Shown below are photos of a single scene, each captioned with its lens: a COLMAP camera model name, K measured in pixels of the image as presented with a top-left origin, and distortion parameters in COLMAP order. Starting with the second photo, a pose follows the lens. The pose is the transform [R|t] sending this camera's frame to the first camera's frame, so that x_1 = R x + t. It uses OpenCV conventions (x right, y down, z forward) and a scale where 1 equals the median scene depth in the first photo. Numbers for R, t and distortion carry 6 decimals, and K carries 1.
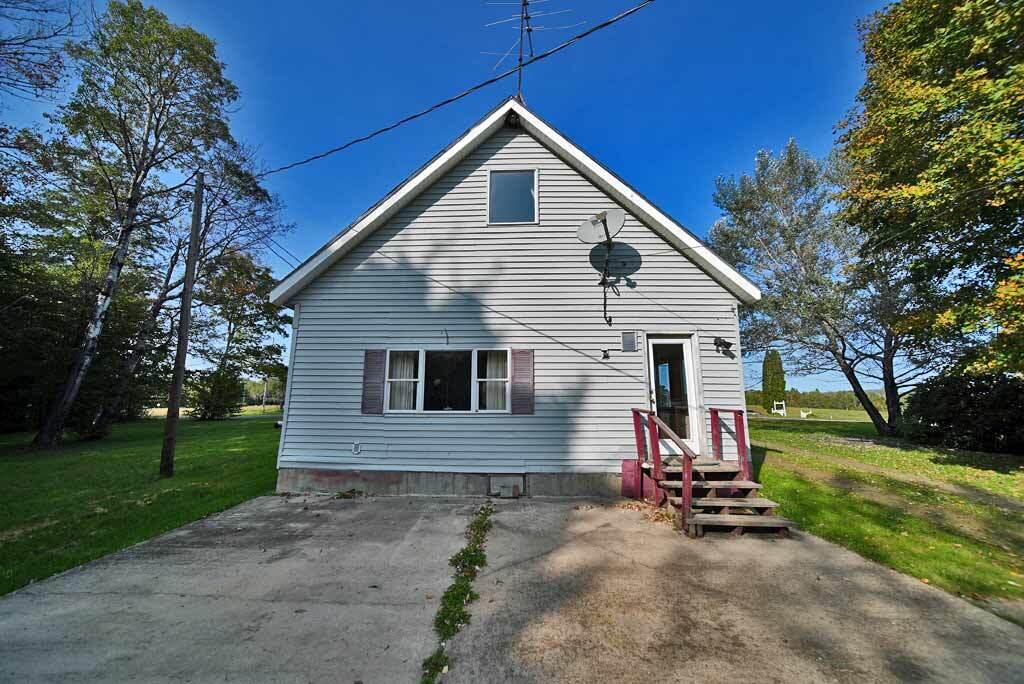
lens RADIAL K [[359.0, 0, 511.9], [0, 359.0, 339.8], [0, 0, 1]] dist [-0.001027, -0.000433]
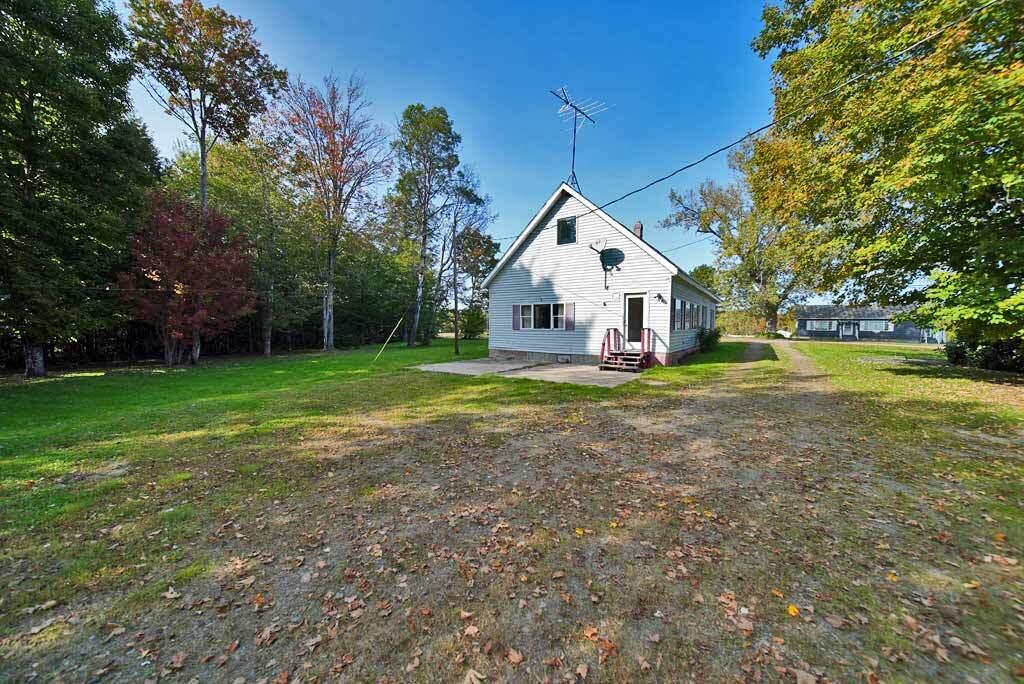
lens RADIAL K [[359.0, 0, 509.3], [0, 359.0, 342.1], [0, 0, 1]] dist [-0.001027, -0.000433]
pose [[0.837629, 0.026205, -0.545611, 0.947279], [0.084986, 0.980433, 0.177560, -0.164321], [0.539588, -0.195099, 0.819012, -1.120666]]
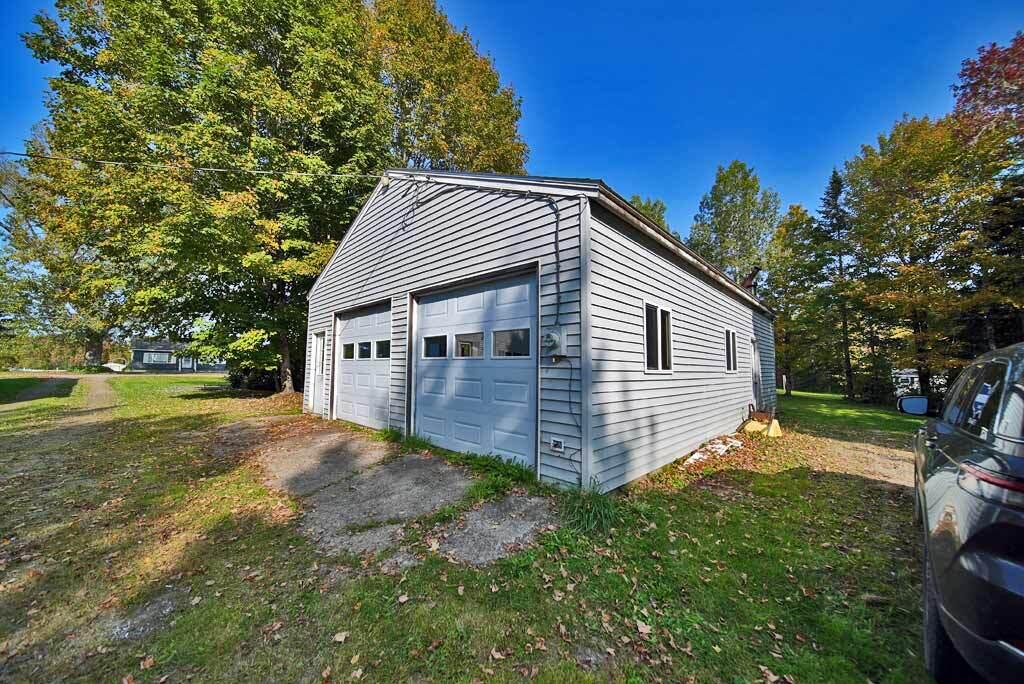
lens RADIAL K [[359.0, 0, 514.4], [0, 359.0, 342.1], [0, 0, 1]] dist [-0.001027, -0.000433]
pose [[0.624065, 0.058835, 0.779154, 1.165557], [-0.139775, 0.989483, 0.037236, -0.237051], [-0.768769, -0.132144, 0.625725, -1.561504]]
